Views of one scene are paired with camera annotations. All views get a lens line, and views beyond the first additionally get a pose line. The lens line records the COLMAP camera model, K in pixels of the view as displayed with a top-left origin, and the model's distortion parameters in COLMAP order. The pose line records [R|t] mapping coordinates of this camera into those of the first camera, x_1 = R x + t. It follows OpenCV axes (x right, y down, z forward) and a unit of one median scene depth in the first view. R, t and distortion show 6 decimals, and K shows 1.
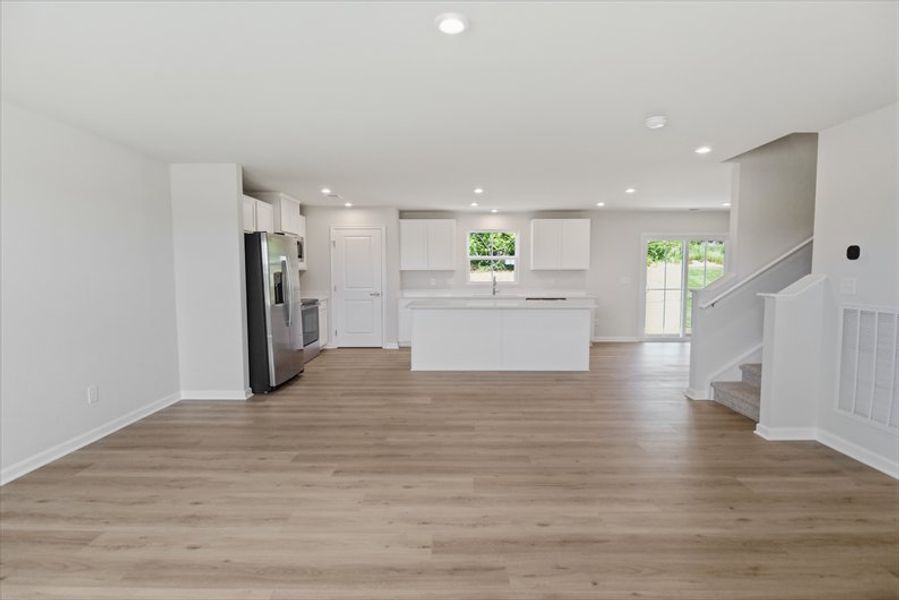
lens RADIAL K [[485.1, 0, 453.8], [0, 485.1, 305.0], [0, 0, 1]] dist [-0.001483, -0.006397]
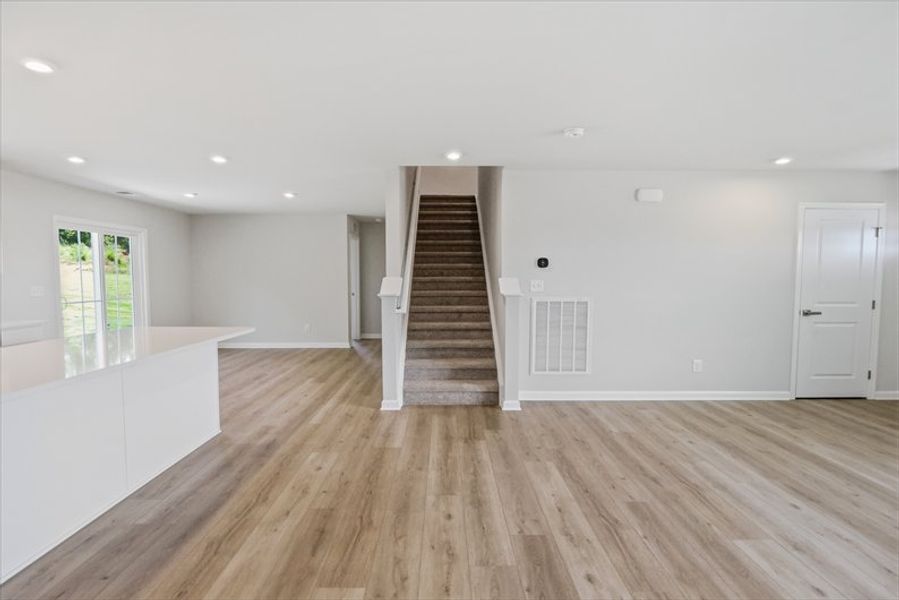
lens RADIAL K [[485.1, 0, 447.9], [0, 485.1, 303.8], [0, 0, 1]] dist [-0.001483, -0.006397]
pose [[-0.014761, -0.058590, 0.998173, -0.449877], [0.070271, 0.995753, 0.059487, -0.063852], [-0.997419, 0.071021, -0.010581, 0.909381]]
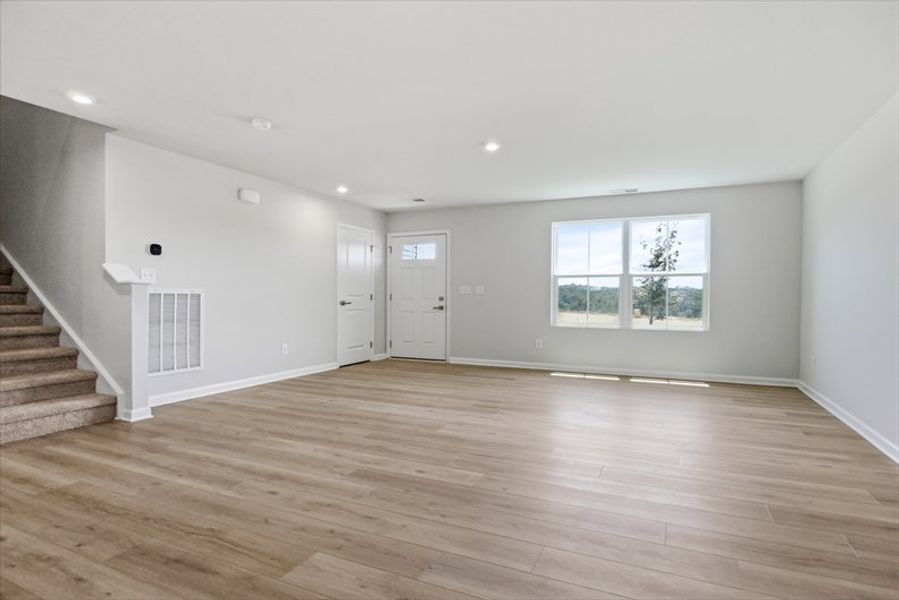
lens RADIAL K [[485.1, 0, 451.5], [0, 485.1, 300.6], [0, 0, 1]] dist [-0.001483, -0.006397]
pose [[-0.909083, -0.006640, 0.416563, -0.309985], [0.026155, 0.996991, 0.072972, -0.031567], [-0.415794, 0.077233, -0.906174, 1.291965]]
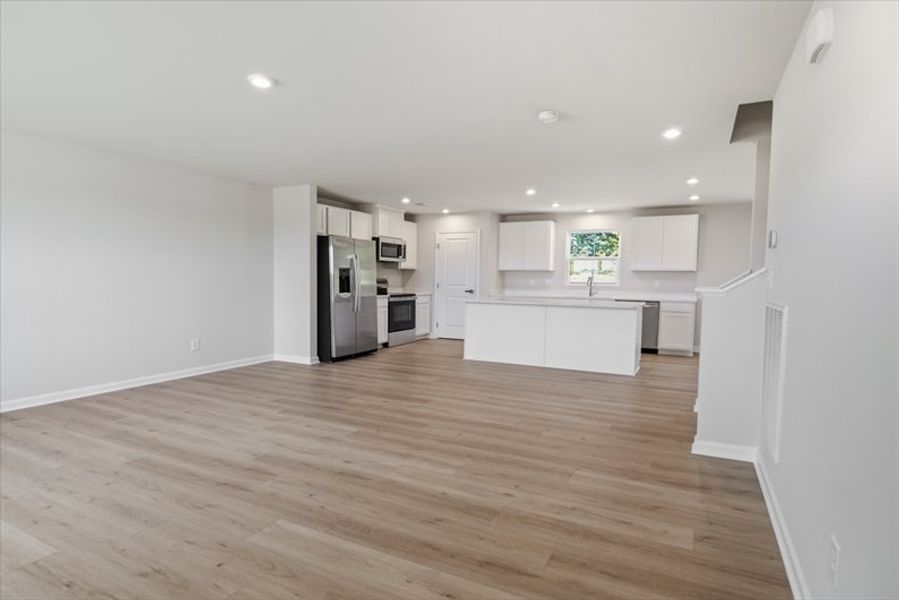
lens RADIAL K [[485.1, 0, 450.7], [0, 485.1, 302.6], [0, 0, 1]] dist [-0.001483, -0.006397]
pose [[0.894202, 0.036866, -0.446143, 0.491758], [-0.045314, 0.998938, -0.008278, 0.023533], [0.445364, 0.027619, 0.894923, -0.000515]]
